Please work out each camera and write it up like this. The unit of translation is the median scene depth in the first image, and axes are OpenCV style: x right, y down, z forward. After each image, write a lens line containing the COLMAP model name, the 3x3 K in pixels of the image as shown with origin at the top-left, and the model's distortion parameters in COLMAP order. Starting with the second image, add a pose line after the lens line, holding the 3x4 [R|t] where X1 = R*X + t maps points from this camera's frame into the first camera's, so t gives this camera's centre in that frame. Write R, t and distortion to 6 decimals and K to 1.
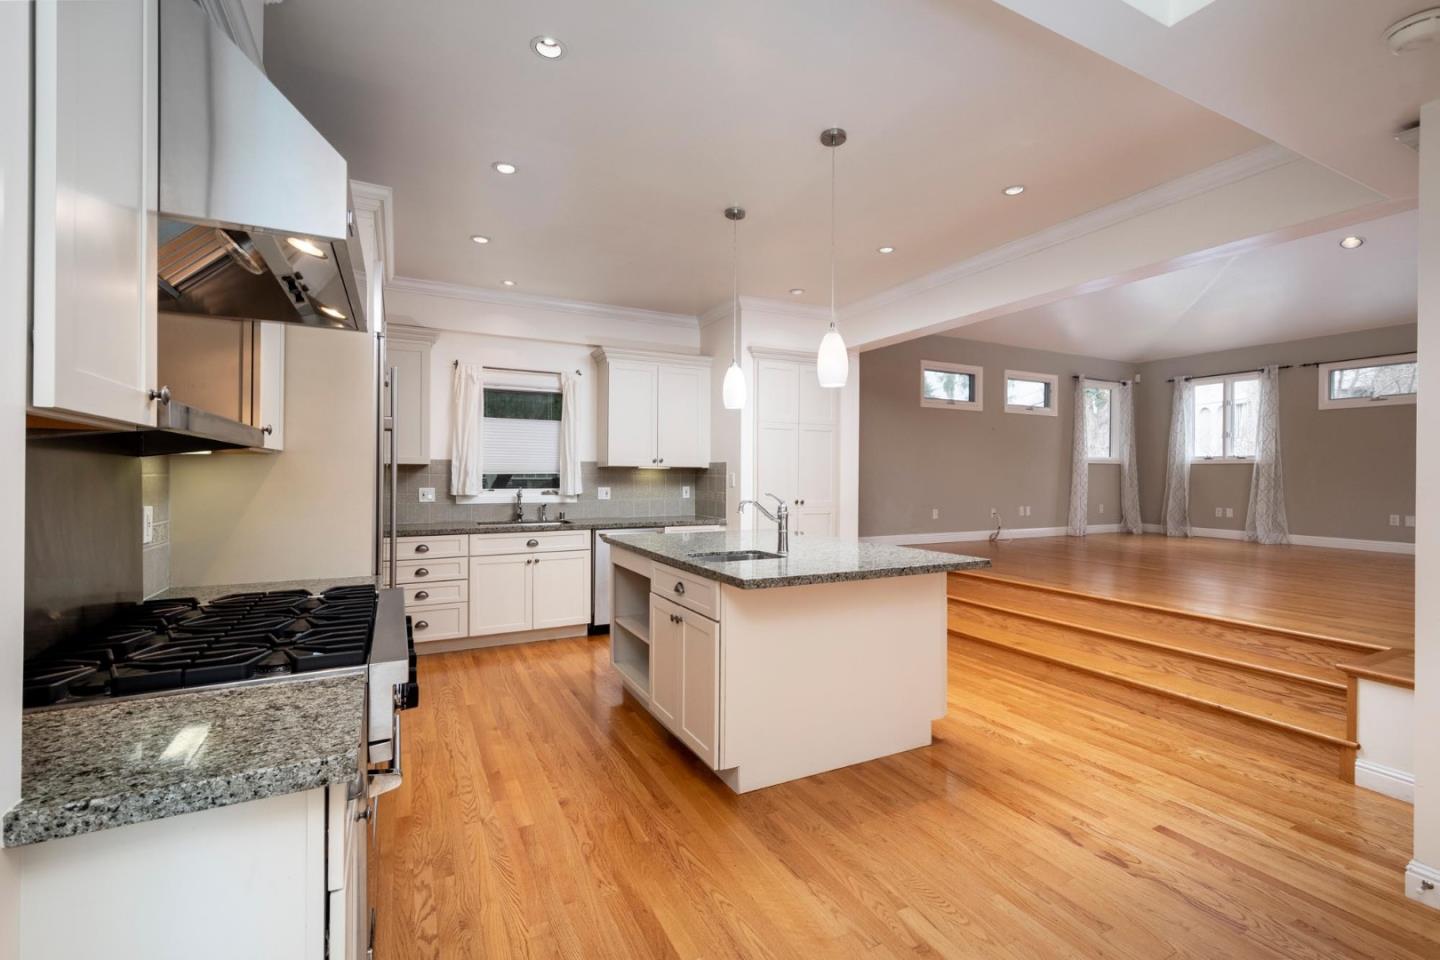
lens RADIAL K [[643.5, 0, 719.9], [0, 643.5, 474.8], [0, 0, 1]] dist [0.002475, -0.000153]
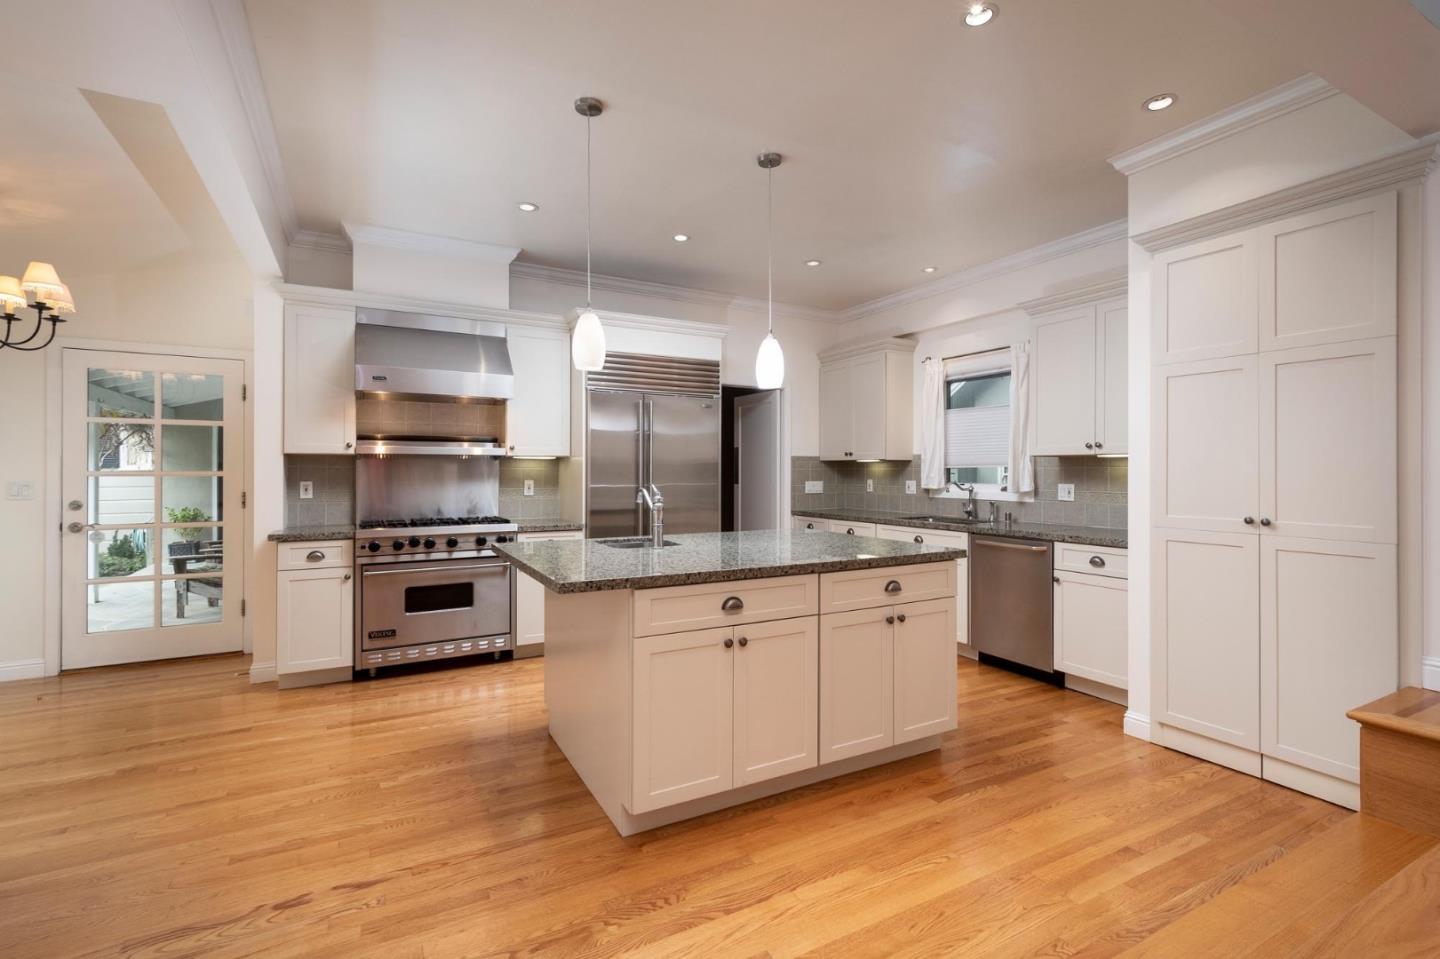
lens RADIAL K [[643.5, 0, 713.4], [0, 643.5, 472.0], [0, 0, 1]] dist [0.002475, -0.000153]
pose [[0.023405, -0.003824, -0.999719, 0.611220], [-0.001466, 0.999991, -0.003859, 0.009643], [0.999725, 0.001556, 0.023399, 0.633316]]
